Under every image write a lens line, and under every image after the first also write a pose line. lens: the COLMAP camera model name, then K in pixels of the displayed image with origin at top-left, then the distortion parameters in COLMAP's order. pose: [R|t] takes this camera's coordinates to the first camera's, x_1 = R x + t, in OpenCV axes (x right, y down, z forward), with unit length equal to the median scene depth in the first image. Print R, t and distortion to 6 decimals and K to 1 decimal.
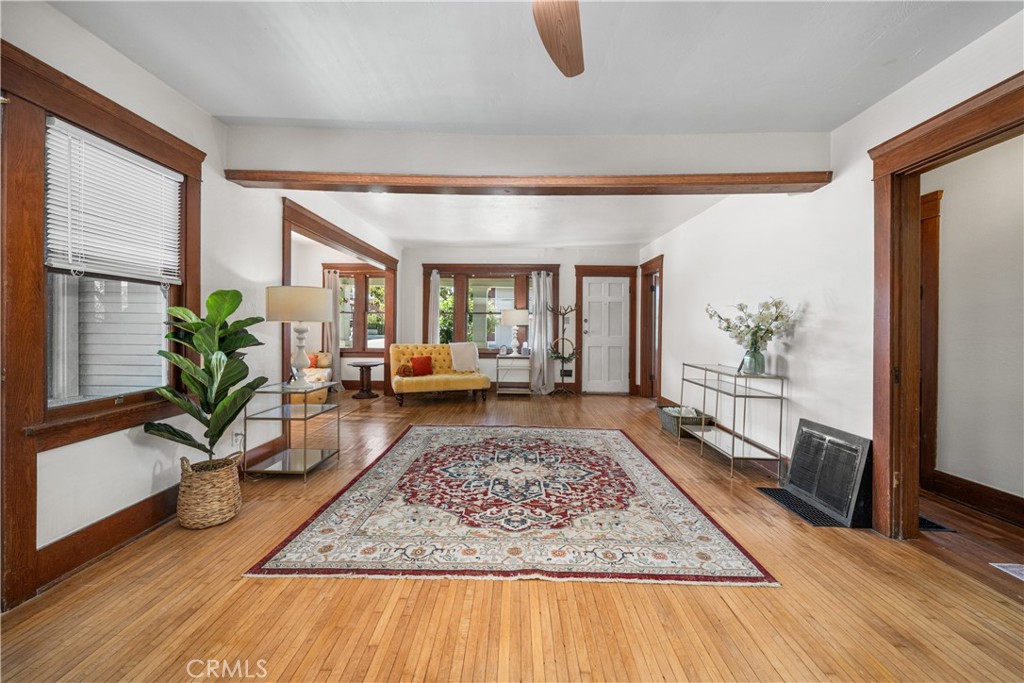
lens RADIAL K [[408.7, 0, 508.7], [0, 408.7, 330.3], [0, 0, 1]] dist [-0.002434, 0.000720]
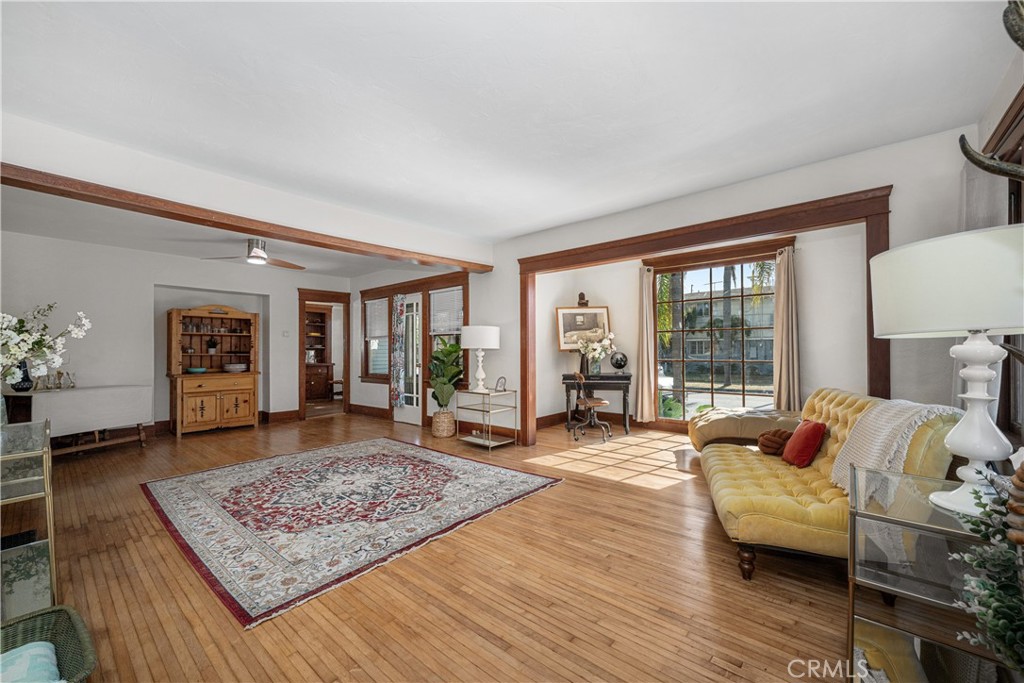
lens RADIAL K [[408.7, 0, 516.5], [0, 408.7, 348.8], [0, 0, 1]] dist [-0.002434, 0.000720]
pose [[-0.631361, -0.008640, -0.775441, 0.611523], [-0.004688, 0.999962, -0.007324, -0.009611], [0.775475, -0.000989, -0.631378, 2.122331]]
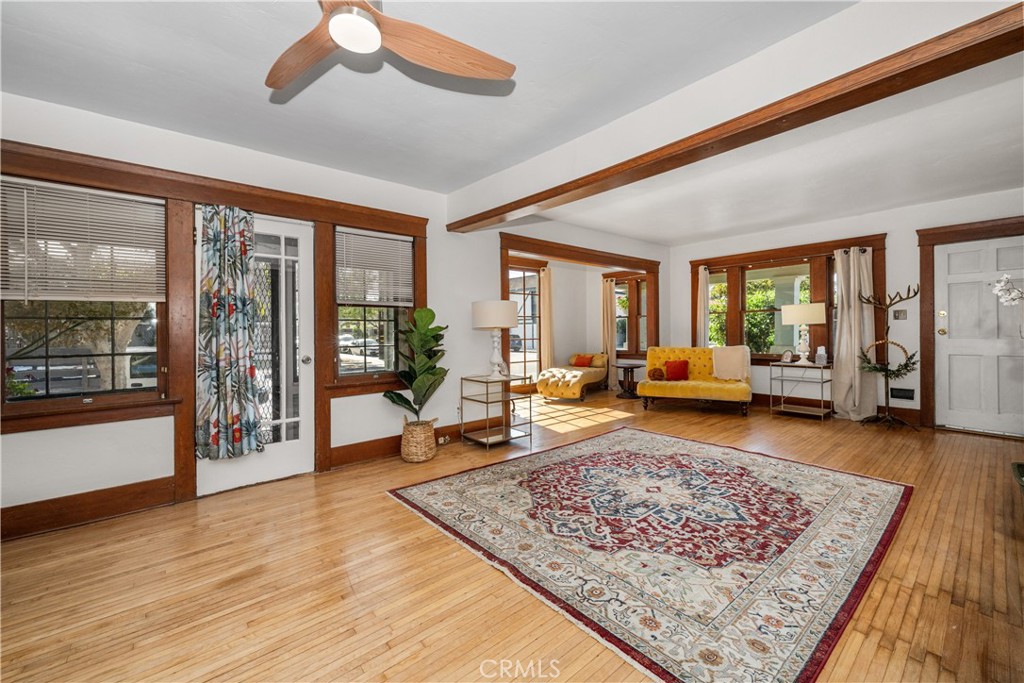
lens RADIAL K [[408.7, 0, 518.2], [0, 408.7, 331.9], [0, 0, 1]] dist [-0.002434, 0.000720]
pose [[0.666639, -0.016117, -0.745206, 0.510793], [0.013158, 0.999865, -0.009854, 0.005619], [0.745264, -0.003236, 0.666761, 0.197774]]
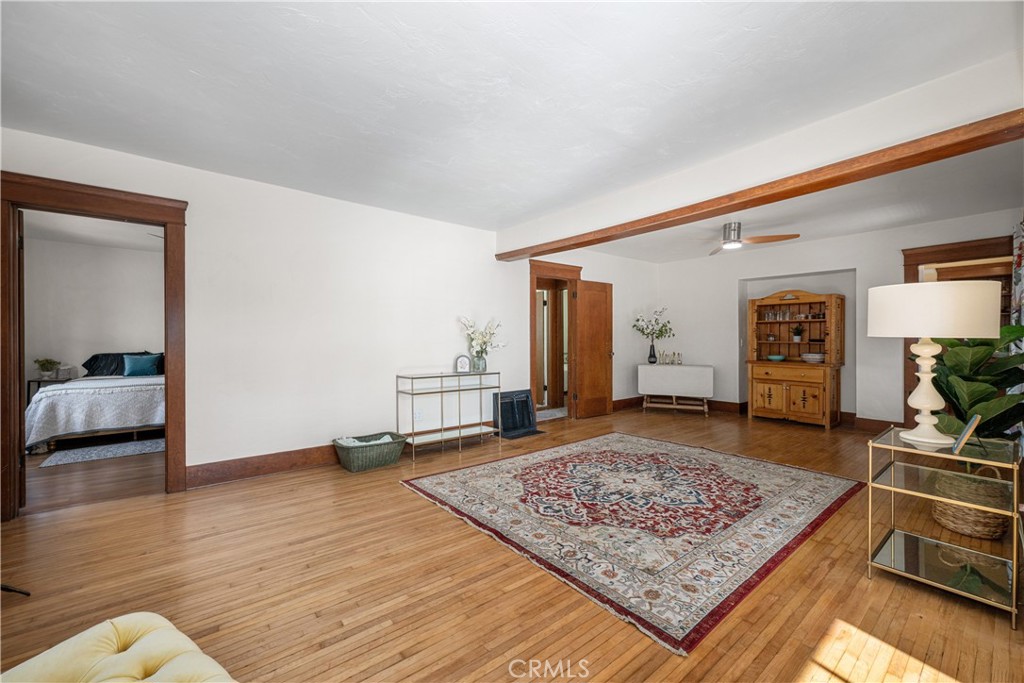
lens RADIAL K [[408.7, 0, 508.6], [0, 408.7, 341.8], [0, 0, 1]] dist [-0.002434, 0.000720]
pose [[-0.639395, -0.015437, 0.768723, -0.591642], [-0.001689, 0.999824, 0.018672, -0.026386], [-0.768876, 0.010641, -0.639309, 1.960619]]
